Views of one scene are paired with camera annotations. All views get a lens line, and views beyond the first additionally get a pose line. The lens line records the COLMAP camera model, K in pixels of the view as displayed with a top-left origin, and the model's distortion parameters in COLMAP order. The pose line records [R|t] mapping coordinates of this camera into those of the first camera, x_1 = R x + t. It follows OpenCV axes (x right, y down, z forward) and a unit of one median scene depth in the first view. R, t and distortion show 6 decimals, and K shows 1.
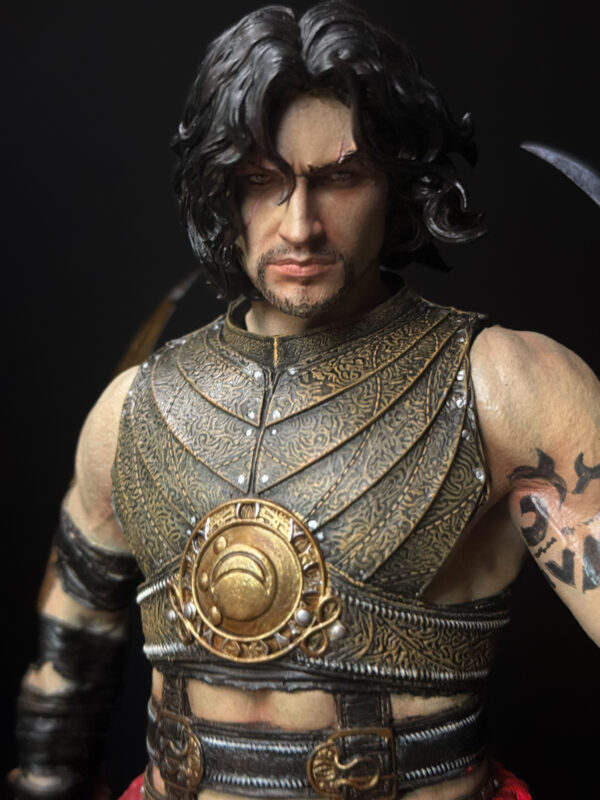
lens RADIAL K [[1142.7, 0, 294.2], [0, 1142.7, 402.0], [0, 0, 1]] dist [0.132427, 0.000000]
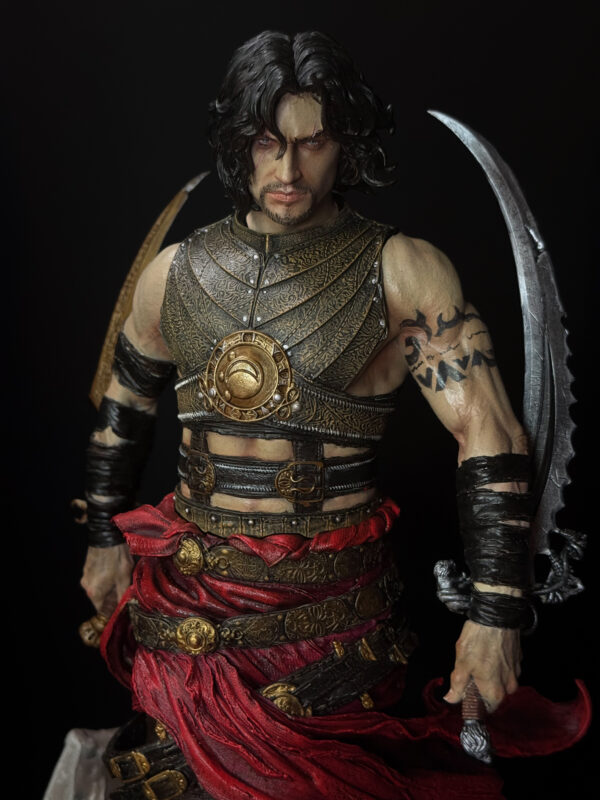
lens RADIAL K [[1142.7, 0, 285.6], [0, 1142.7, 397.9], [0, 0, 1]] dist [0.132427, 0.000000]
pose [[0.997553, 0.047415, 0.051381, -0.067274], [-0.053799, 0.989924, 0.130979, -0.042991], [-0.044653, -0.133423, 0.990053, -0.713564]]
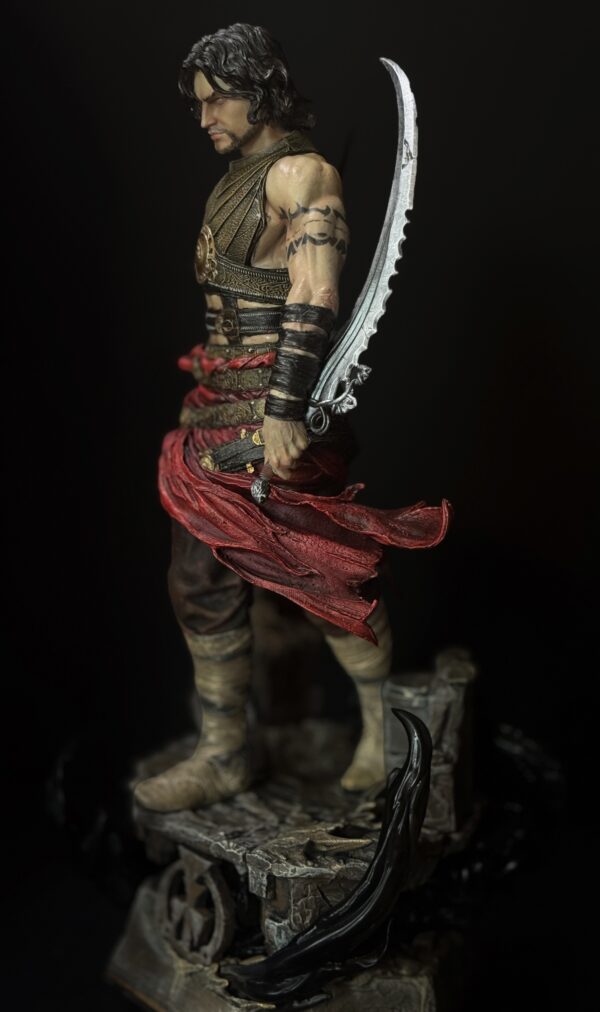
lens RADIAL K [[1416.3, 0, 294.2], [0, 1416.3, 505.3], [0, 0, 1]] dist [0.154117, 0.000000]
pose [[0.651539, 0.155527, -0.742502, 2.674580], [0.001189, 0.978548, 0.206014, 0.038303], [0.758615, -0.135109, 0.637377, -1.080080]]
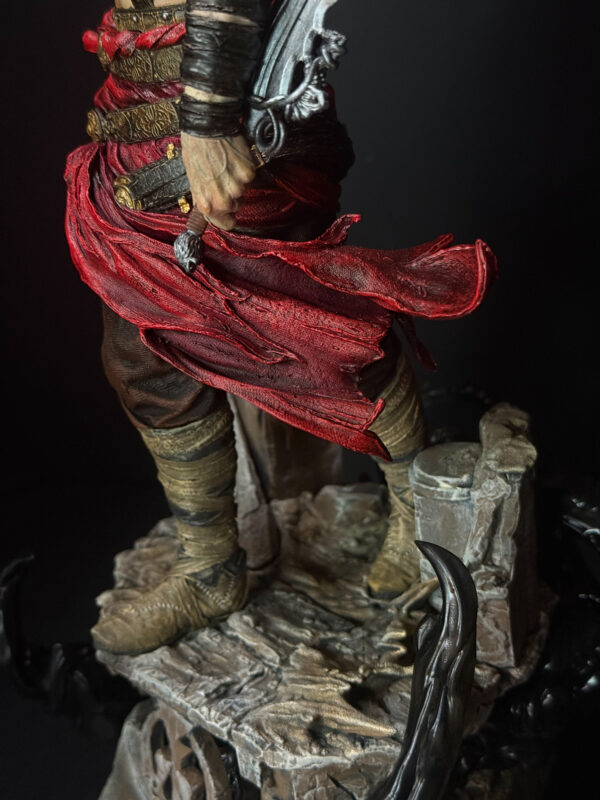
lens RADIAL K [[1142.7, 0, 301.1], [0, 1142.7, 395.3], [0, 0, 1]] dist [0.132427, 0.000000]
pose [[0.616534, 0.281643, -0.735230, 1.650604], [0.090211, 0.902409, 0.421332, 0.166277], [0.782143, -0.326092, 0.530959, 0.051712]]
